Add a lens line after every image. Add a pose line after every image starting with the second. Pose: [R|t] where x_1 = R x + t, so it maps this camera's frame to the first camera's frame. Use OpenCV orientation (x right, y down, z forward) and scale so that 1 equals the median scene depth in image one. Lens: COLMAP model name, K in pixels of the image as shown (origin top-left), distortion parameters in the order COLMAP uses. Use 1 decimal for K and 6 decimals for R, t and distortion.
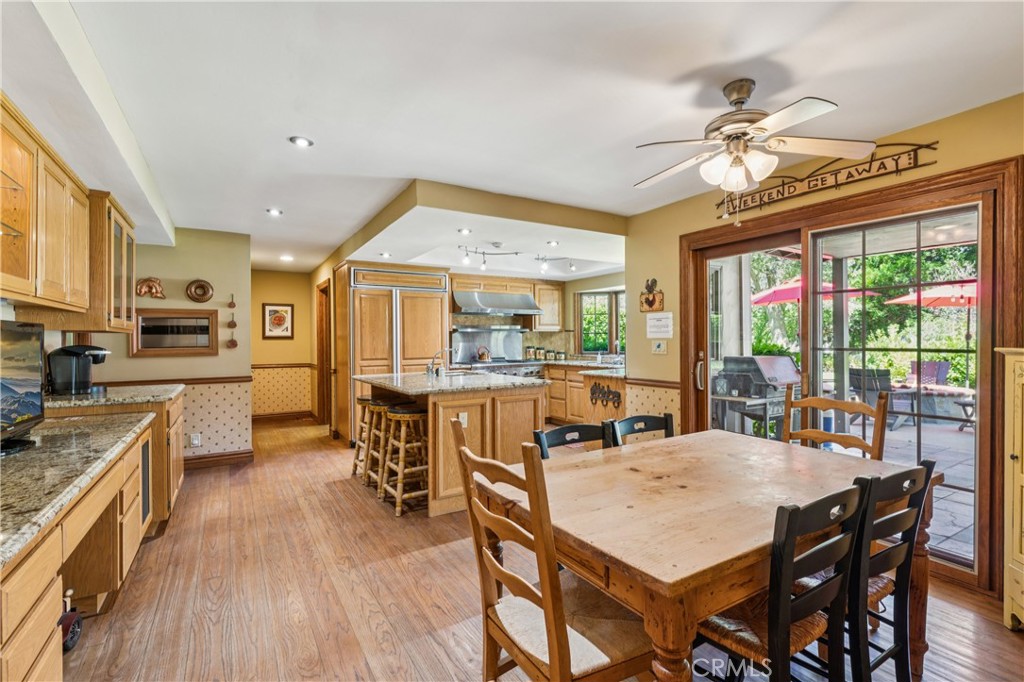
lens RADIAL K [[471.2, 0, 513.5], [0, 471.2, 346.5], [0, 0, 1]] dist [0.002535, 0.000124]
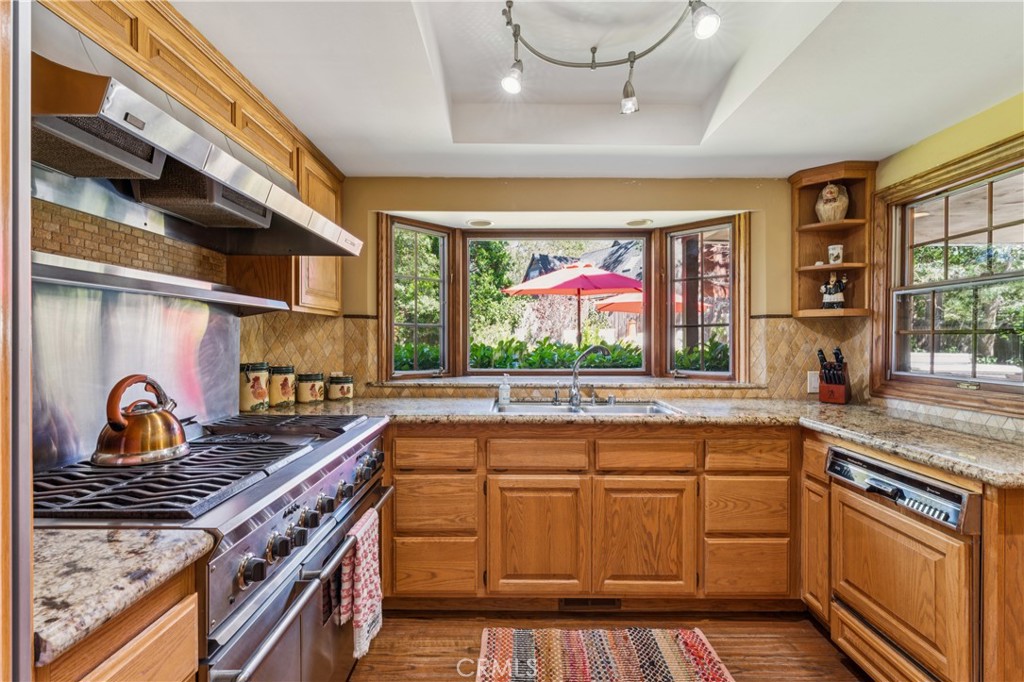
lens RADIAL K [[487.6, 0, 512.4], [0, 487.6, 340.9], [0, 0, 1]] dist [0.002535, 0.000021]
pose [[0.515186, -0.001032, 0.857078, -0.140756], [-0.001888, 0.999995, 0.002339, -0.015616], [-0.857076, -0.002823, 0.515182, 0.710816]]
